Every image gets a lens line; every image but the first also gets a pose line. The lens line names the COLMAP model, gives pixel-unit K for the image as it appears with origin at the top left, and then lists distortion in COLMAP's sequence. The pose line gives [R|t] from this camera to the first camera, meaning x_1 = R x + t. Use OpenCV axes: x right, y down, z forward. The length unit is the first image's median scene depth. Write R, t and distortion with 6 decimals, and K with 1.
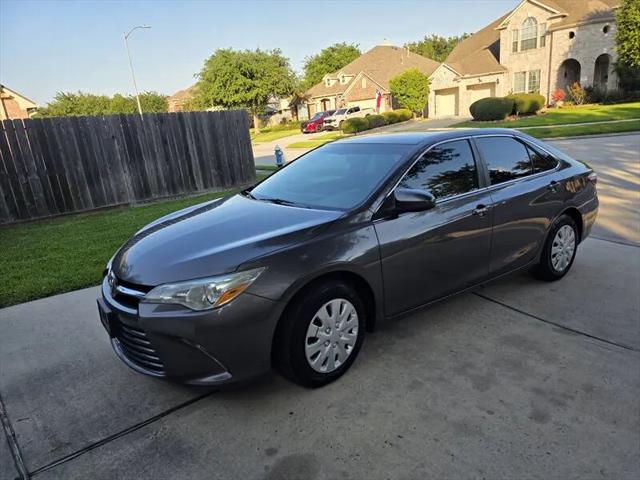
lens RADIAL K [[431.9, 0, 332.3], [0, 431.9, 239.5], [0, 0, 1]] dist [0.068010, -0.065817]
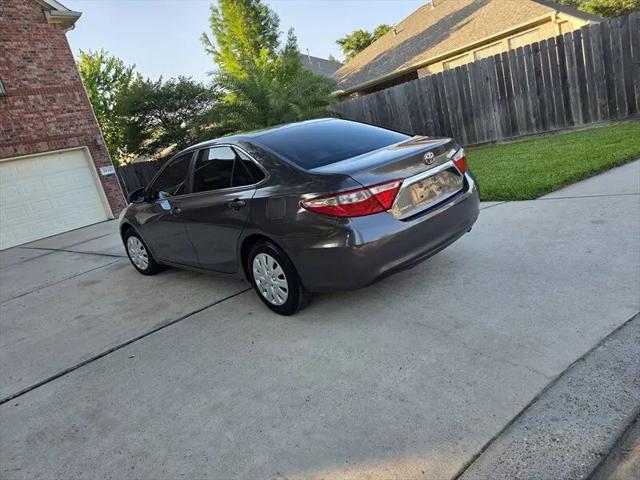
lens RADIAL K [[431.9, 0, 329.8], [0, 431.9, 239.1], [0, 0, 1]] dist [0.068010, -0.065817]
pose [[0.135170, 0.274850, -0.951938, 0.188585], [-0.040013, 0.961486, 0.271926, -0.040913], [0.990014, 0.001333, 0.140962, 0.143307]]
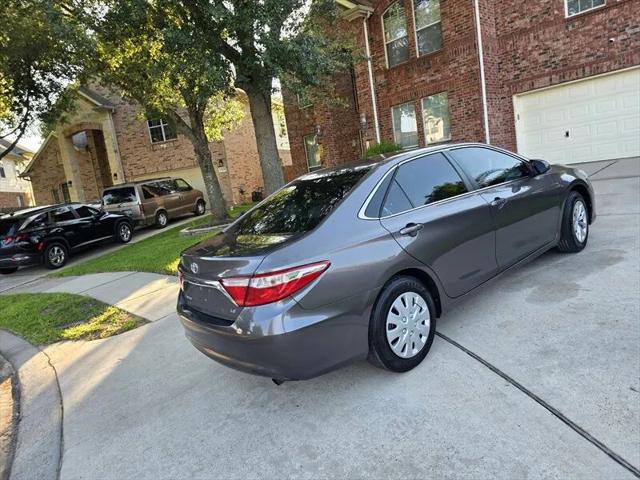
lens RADIAL K [[431.9, 0, 328.5], [0, 431.9, 230.0], [0, 0, 1]] dist [0.068010, -0.065817]
pose [[-0.968424, 0.249251, 0.005340, 0.051676], [0.230963, 0.888892, 0.395636, -0.073679], [0.093866, 0.384376, -0.918392, 0.276111]]
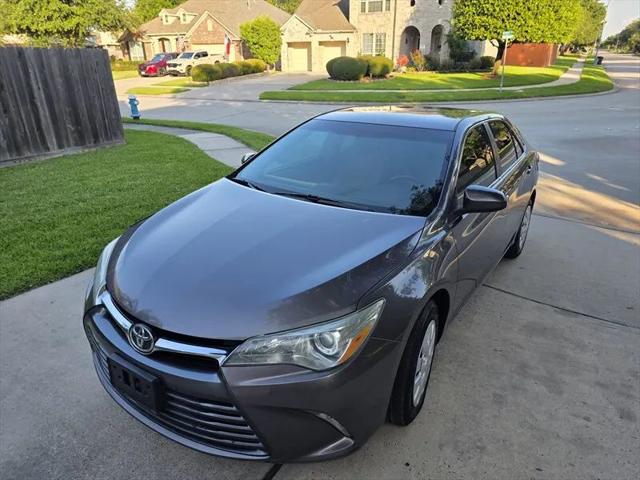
lens RADIAL K [[431.9, 0, 332.3], [0, 431.9, 233.9], [0, 0, 1]] dist [0.068010, -0.065817]
pose [[0.937247, -0.050653, 0.344967, -0.040735], [0.018434, 0.995206, 0.096048, -0.010786], [-0.348178, -0.083661, 0.933688, 0.023613]]
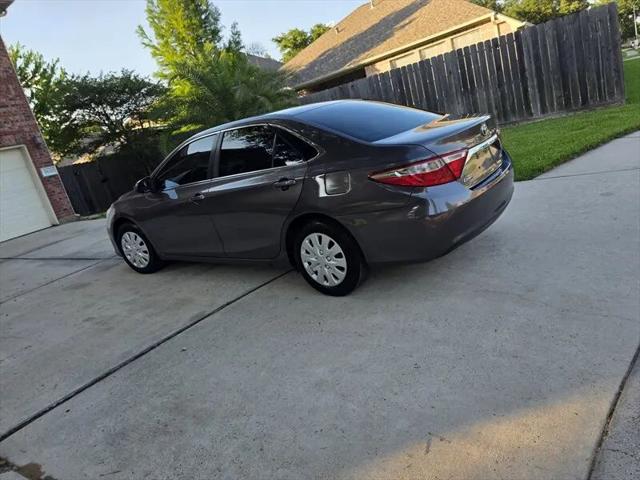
lens RADIAL K [[431.9, 0, 333.7], [0, 431.9, 248.3], [0, 0, 1]] dist [0.068010, -0.065817]
pose [[0.290400, 0.278231, -0.915563, 0.182020], [-0.034406, 0.959213, 0.280583, -0.032819], [0.956286, -0.049980, 0.288129, 0.113331]]
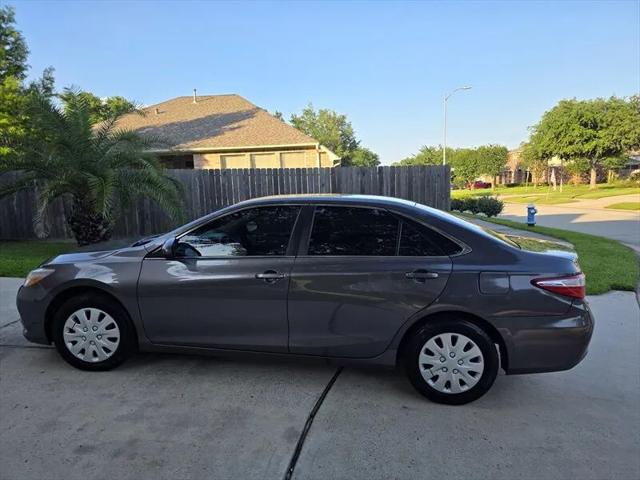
lens RADIAL K [[431.9, 0, 324.4], [0, 431.9, 235.7], [0, 0, 1]] dist [0.068010, -0.065817]
pose [[0.705408, 0.142346, -0.694361, 0.124352], [-0.222562, 0.974563, -0.026315, -0.018115], [0.672953, 0.173101, 0.719145, 0.039619]]
